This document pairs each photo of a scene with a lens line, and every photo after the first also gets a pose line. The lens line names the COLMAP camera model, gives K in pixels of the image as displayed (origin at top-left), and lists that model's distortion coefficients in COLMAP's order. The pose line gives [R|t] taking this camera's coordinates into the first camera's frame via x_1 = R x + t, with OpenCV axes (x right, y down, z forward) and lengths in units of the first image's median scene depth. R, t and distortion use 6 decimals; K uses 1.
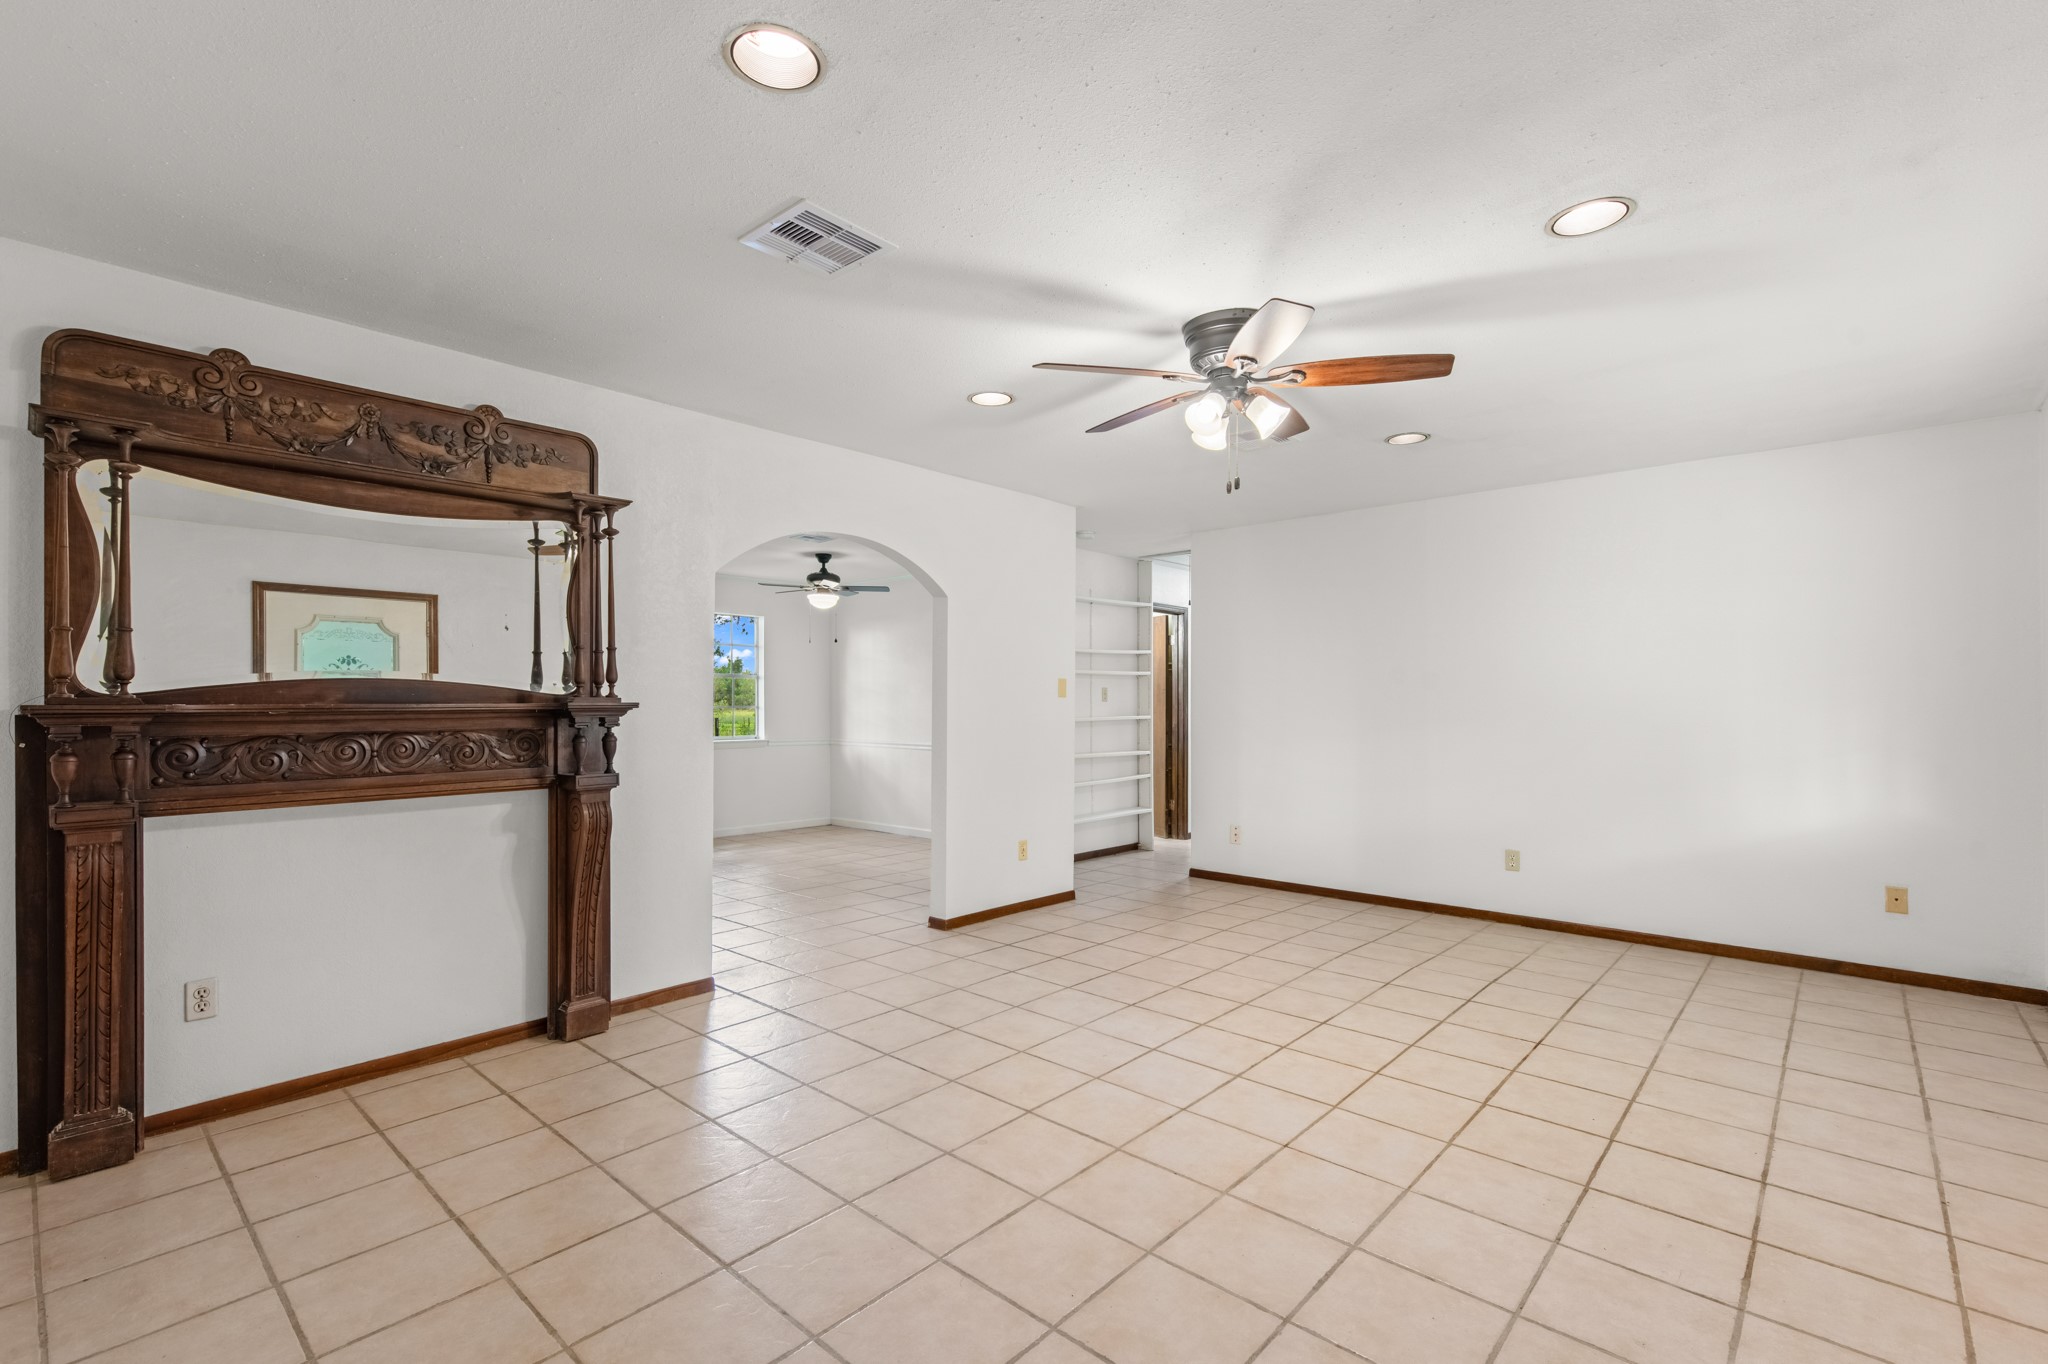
lens RADIAL K [[906.9, 0, 1029.1], [0, 906.9, 688.8], [0, 0, 1]] dist [0.014868, 0.000423]
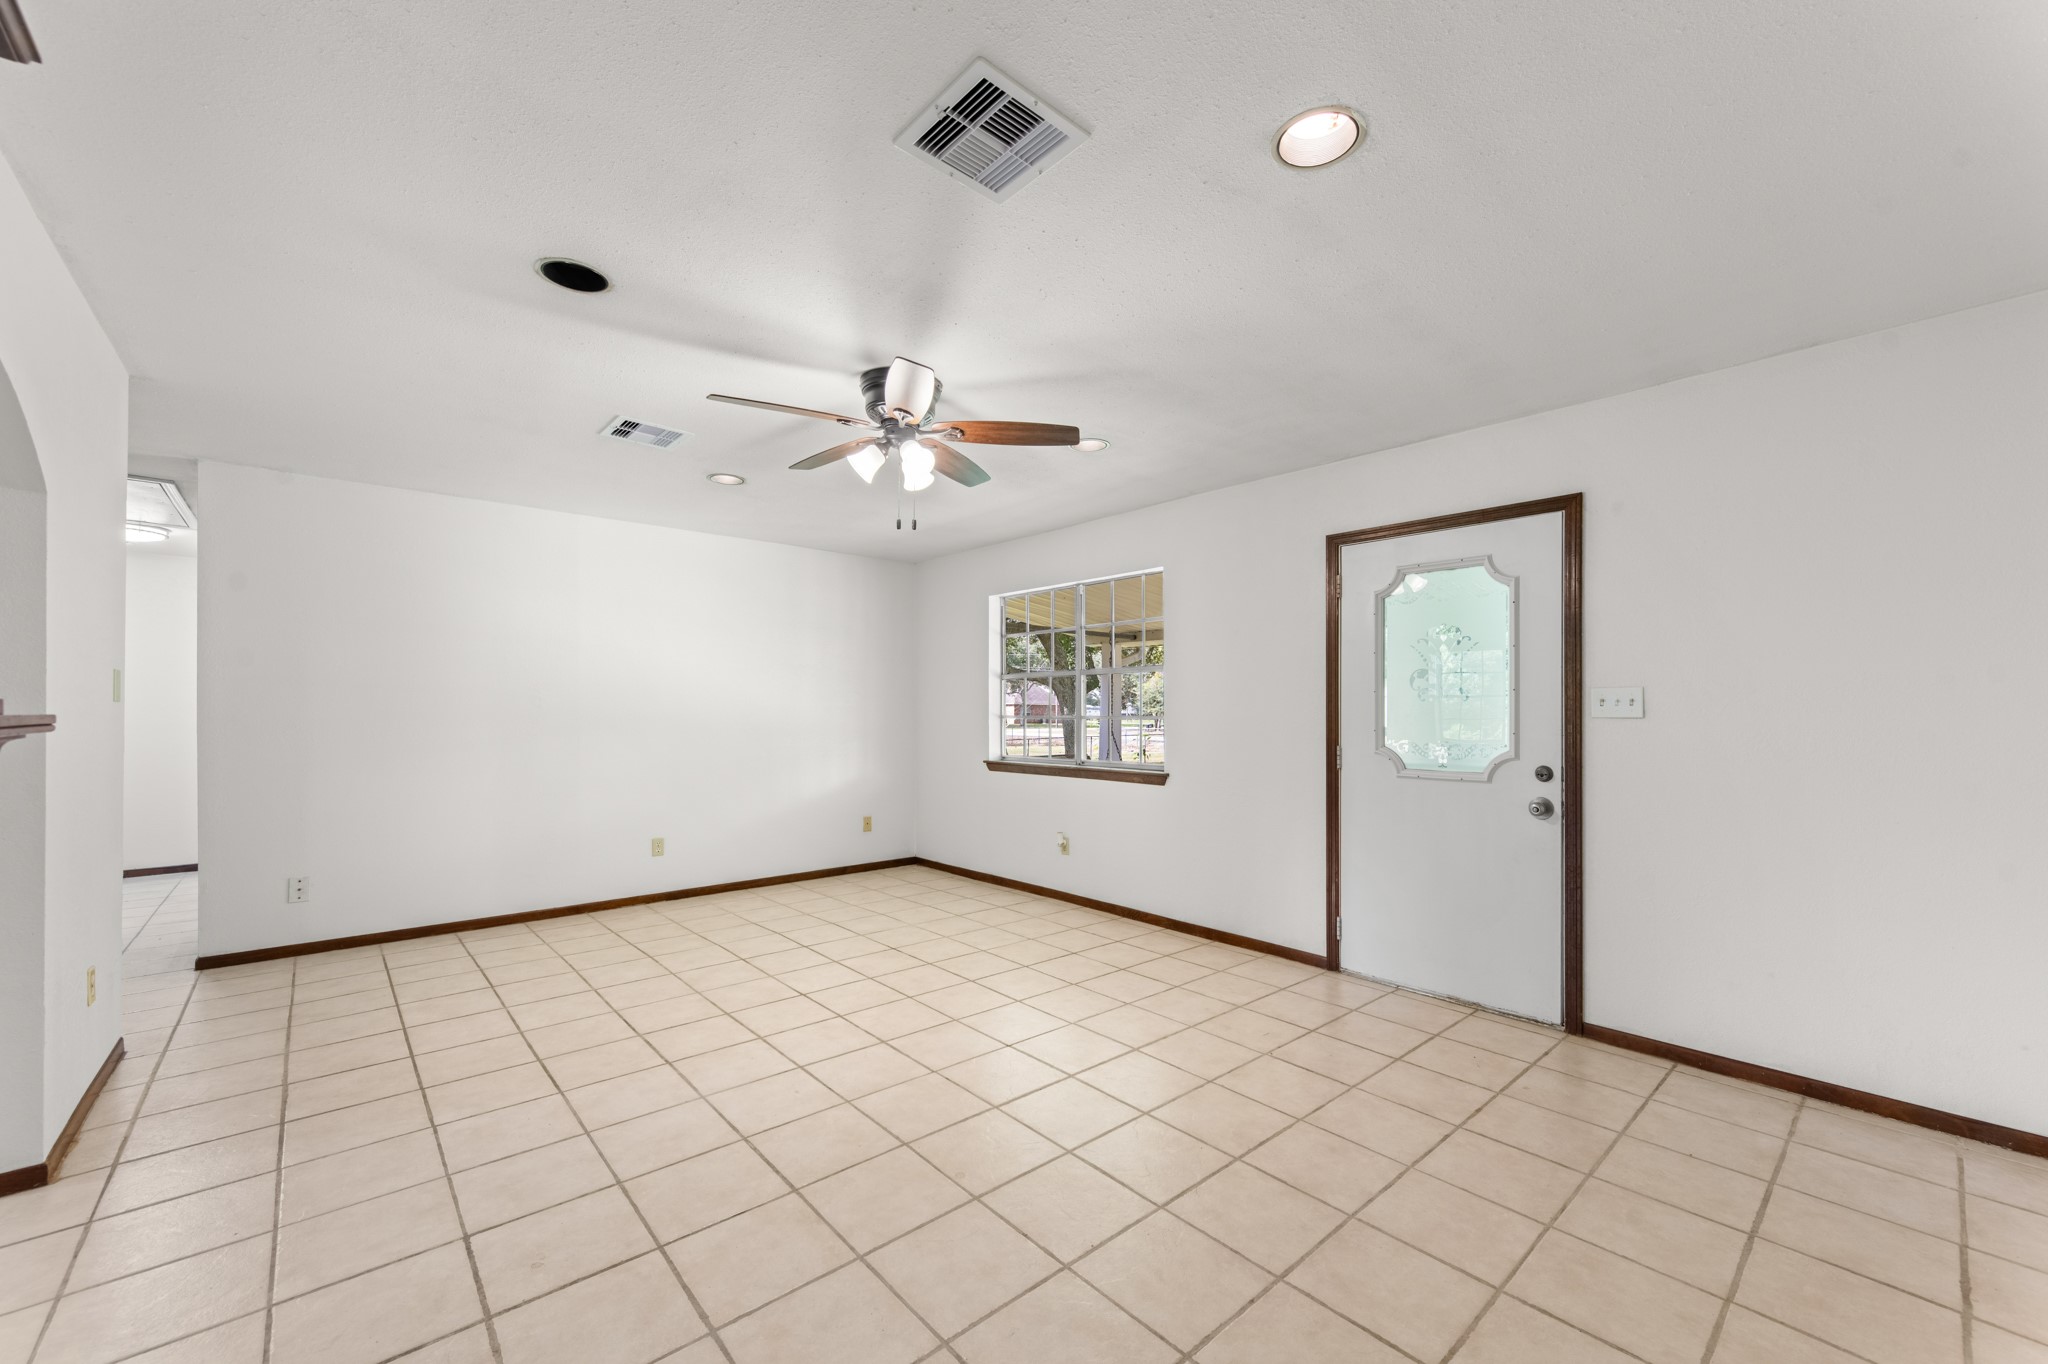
lens RADIAL K [[798.8, 0, 1024.8], [0, 798.8, 703.2], [0, 0, 1]] dist [0.004741, -0.000361]
pose [[0.119079, 0.010985, 0.992824, -0.596261], [-0.016992, 0.999815, -0.009024, 0.007036], [-0.992739, -0.015796, 0.119243, 0.570214]]
